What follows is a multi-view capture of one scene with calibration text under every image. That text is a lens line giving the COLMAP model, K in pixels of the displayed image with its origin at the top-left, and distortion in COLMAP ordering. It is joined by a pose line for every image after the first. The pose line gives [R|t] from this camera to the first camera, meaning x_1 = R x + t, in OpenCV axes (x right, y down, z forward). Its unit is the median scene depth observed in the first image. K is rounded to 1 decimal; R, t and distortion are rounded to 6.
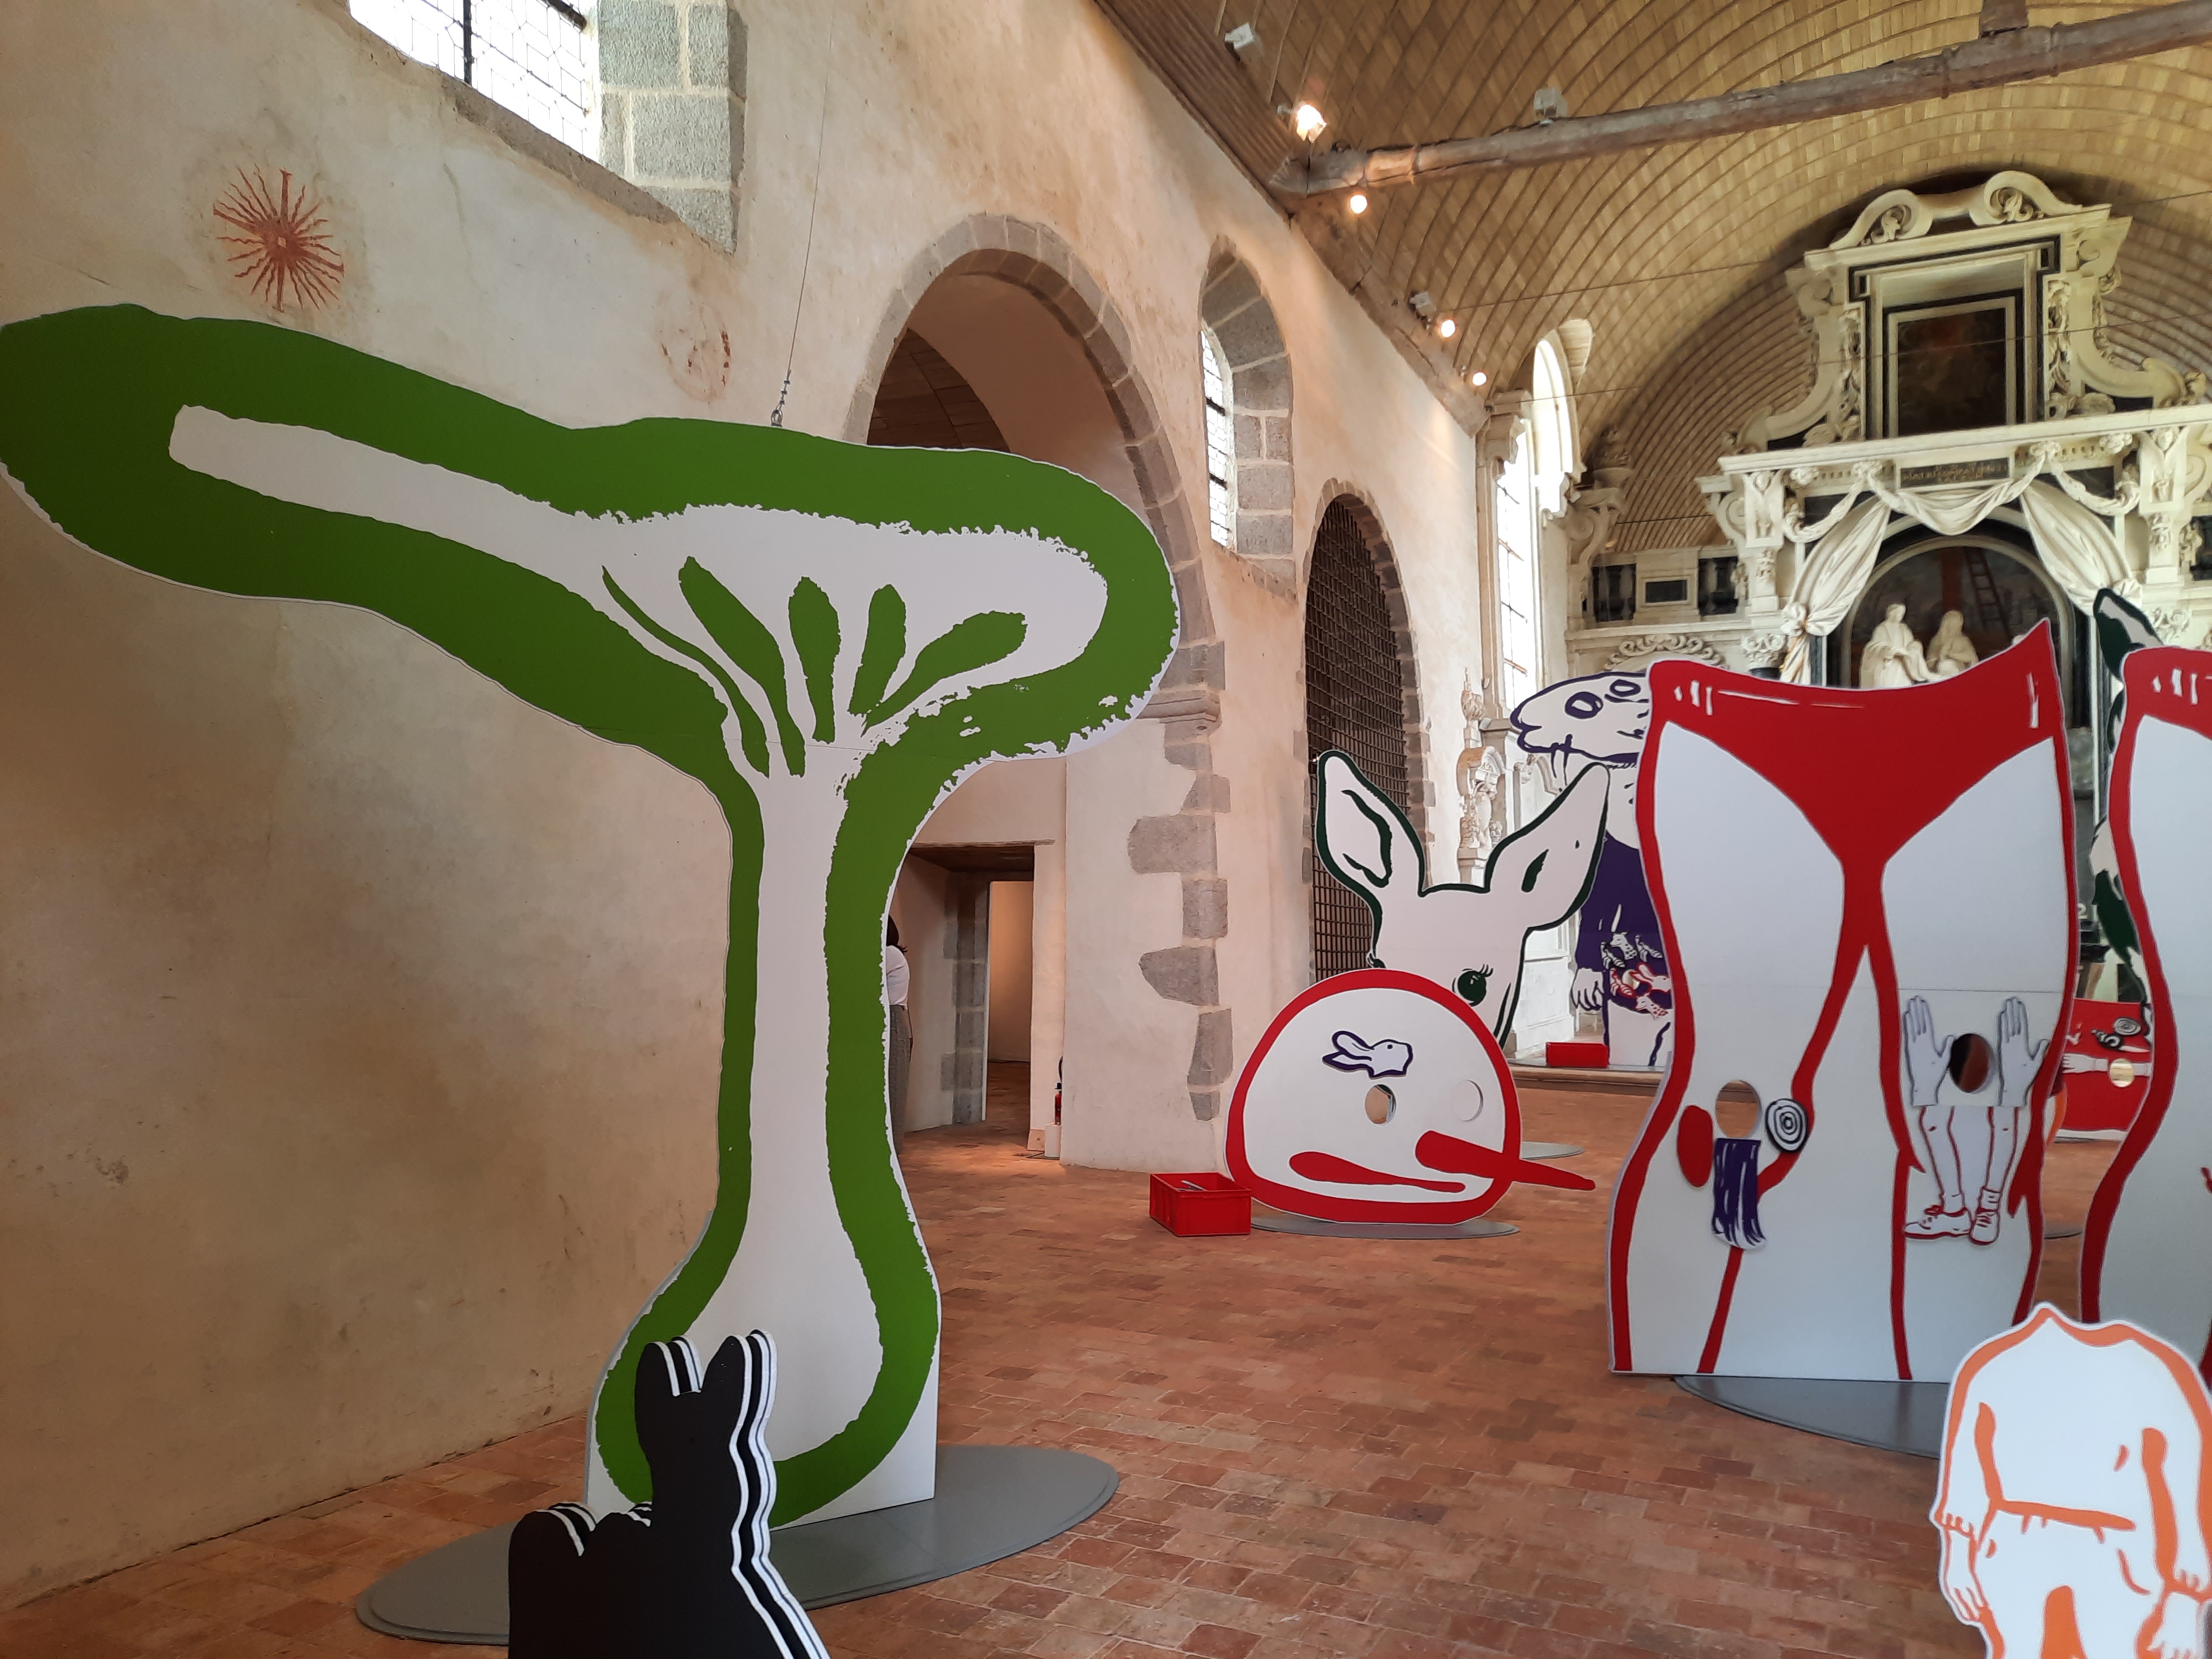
lens RADIAL K [[1603.1, 0, 1094.6], [0, 1603.1, 831.1], [0, 0, 1]] dist [0.039508, -0.036165]
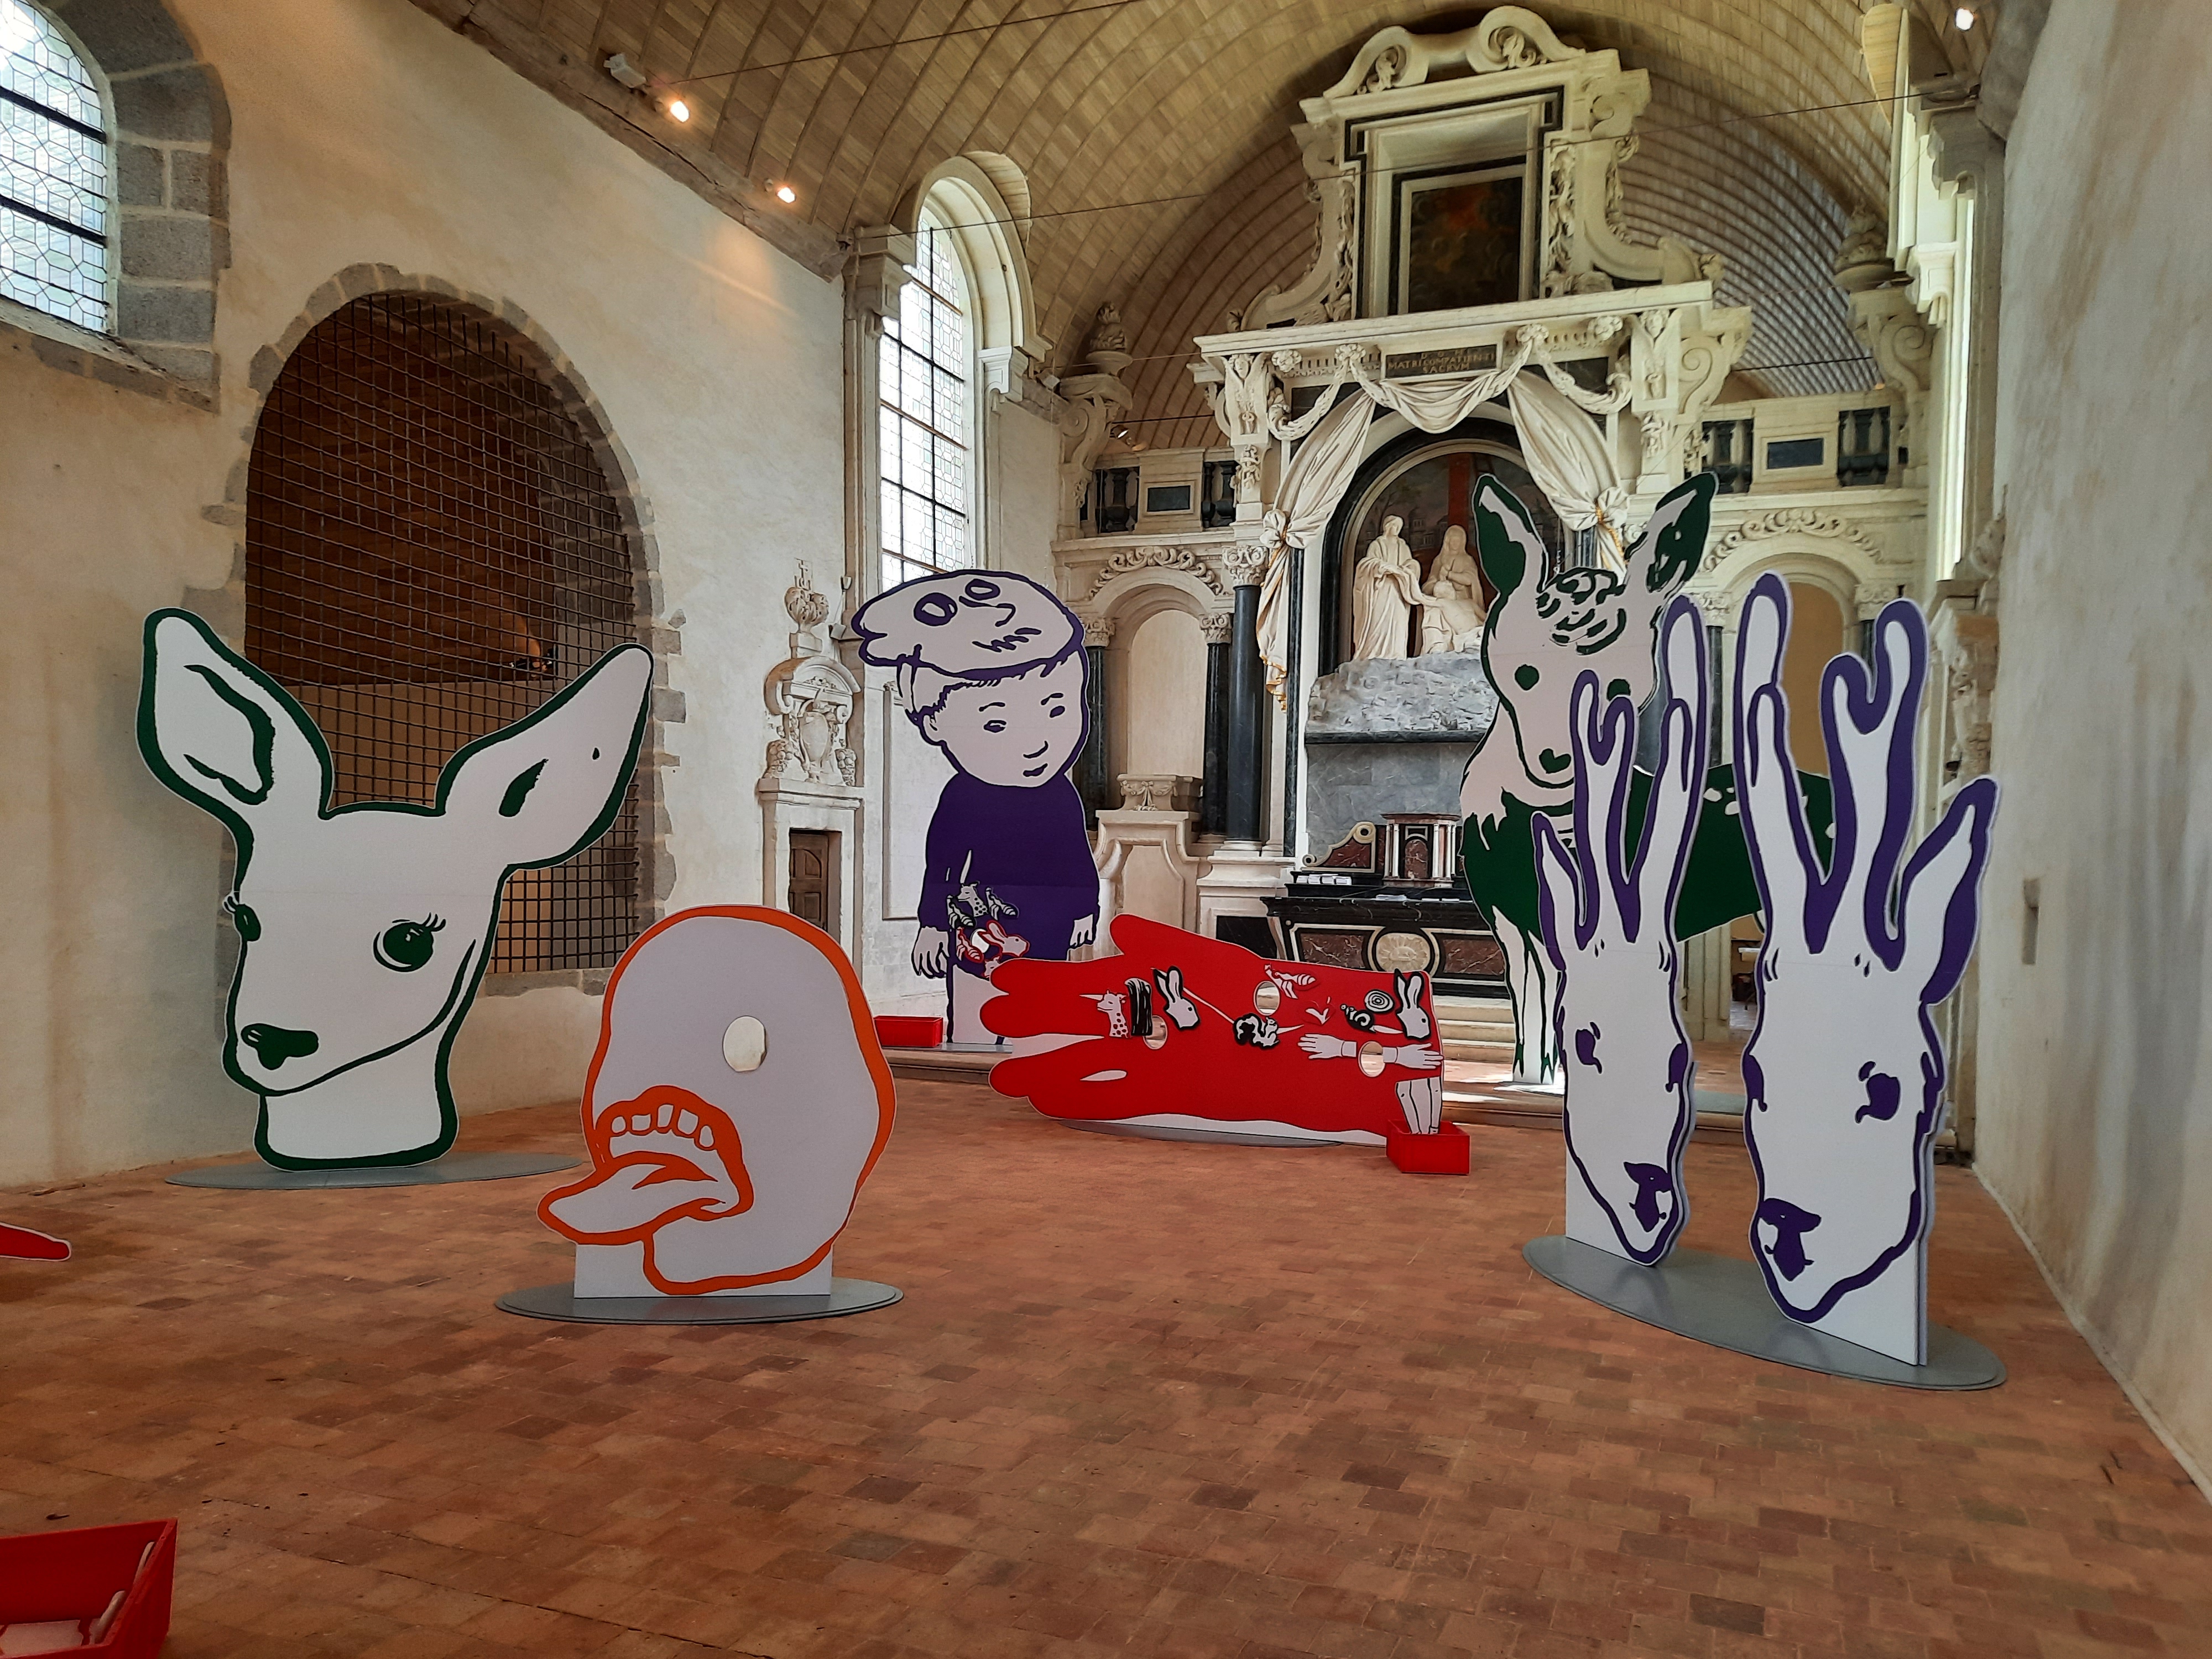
lens RADIAL K [[1603.1, 0, 1114.0], [0, 1603.1, 837.9], [0, 0, 1]] dist [0.039508, -0.036165]
pose [[0.996919, 0.015729, 0.076839, 0.296404], [-0.017732, 0.999519, 0.025459, 0.014620], [-0.076402, -0.026743, 0.996718, 0.149097]]
